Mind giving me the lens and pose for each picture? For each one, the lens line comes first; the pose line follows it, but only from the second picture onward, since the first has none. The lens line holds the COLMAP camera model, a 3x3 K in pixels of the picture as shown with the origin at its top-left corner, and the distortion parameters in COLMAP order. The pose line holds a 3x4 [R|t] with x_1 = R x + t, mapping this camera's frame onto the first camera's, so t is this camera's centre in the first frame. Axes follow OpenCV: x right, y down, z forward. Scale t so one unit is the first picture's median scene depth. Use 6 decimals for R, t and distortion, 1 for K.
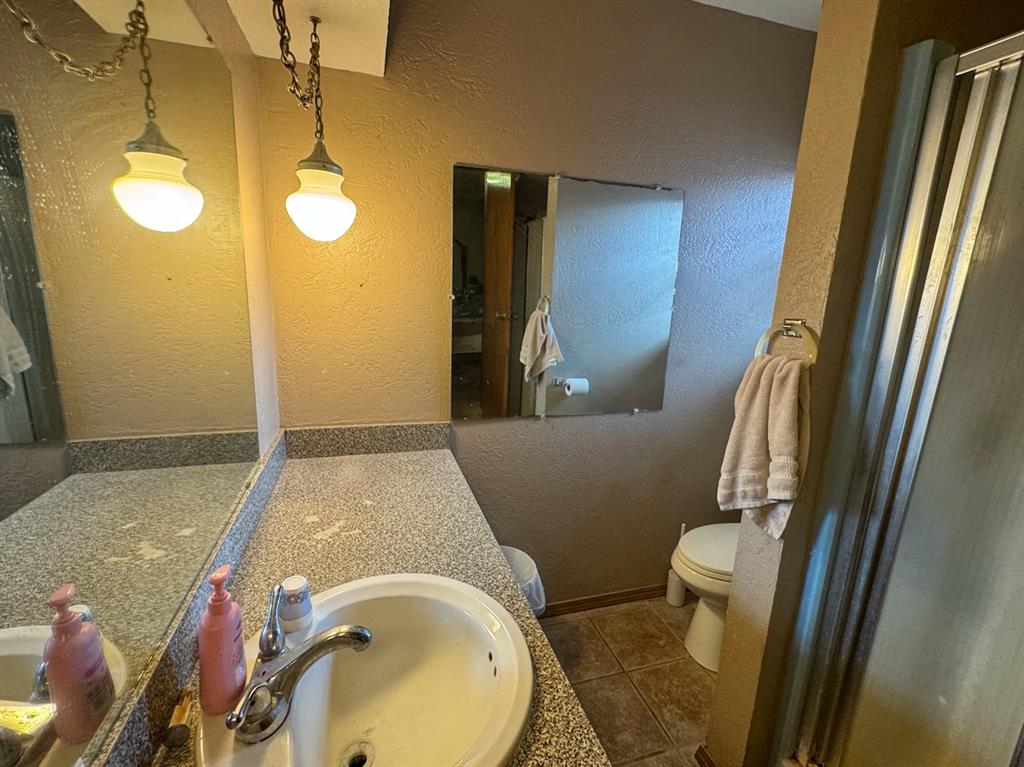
lens RADIAL K [[455.4, 0, 510.5], [0, 455.4, 383.6], [0, 0, 1]] dist [-0.003553, -0.000157]
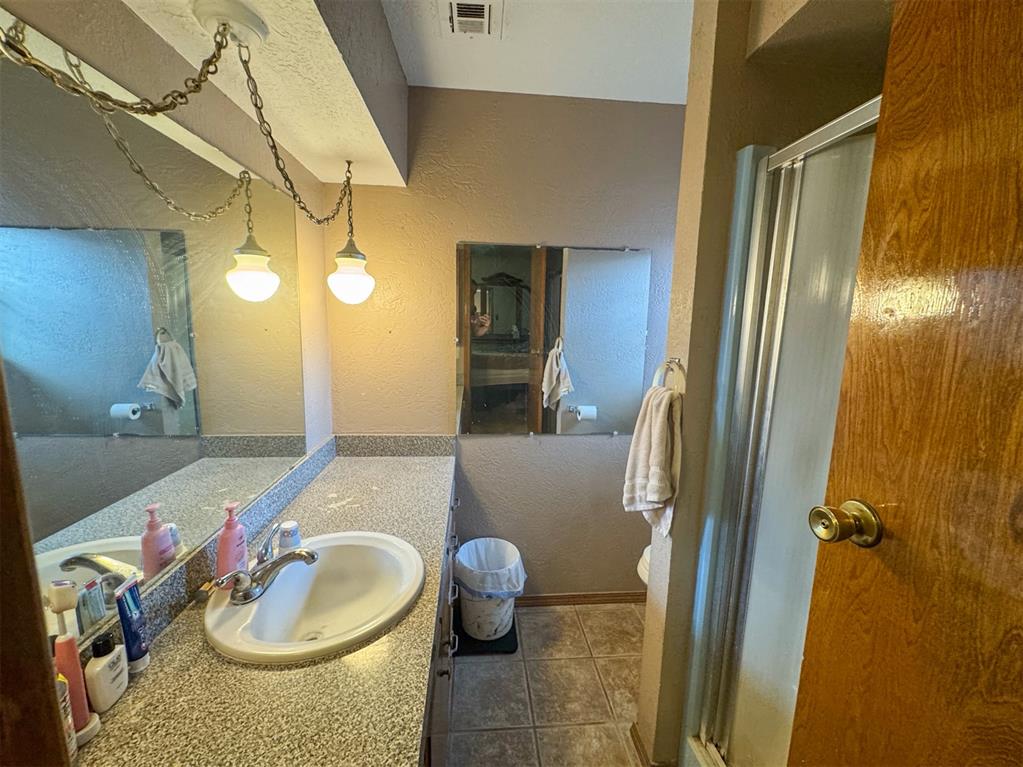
lens RADIAL K [[415.9, 0, 511.0], [0, 415.9, 384.7], [0, 0, 1]] dist [-0.003265, 0.000350]
pose [[0.978537, 0.015613, -0.205481, 0.308693], [-0.028936, 0.997657, -0.061993, 0.011600], [0.204032, 0.066609, 0.976696, -0.154224]]
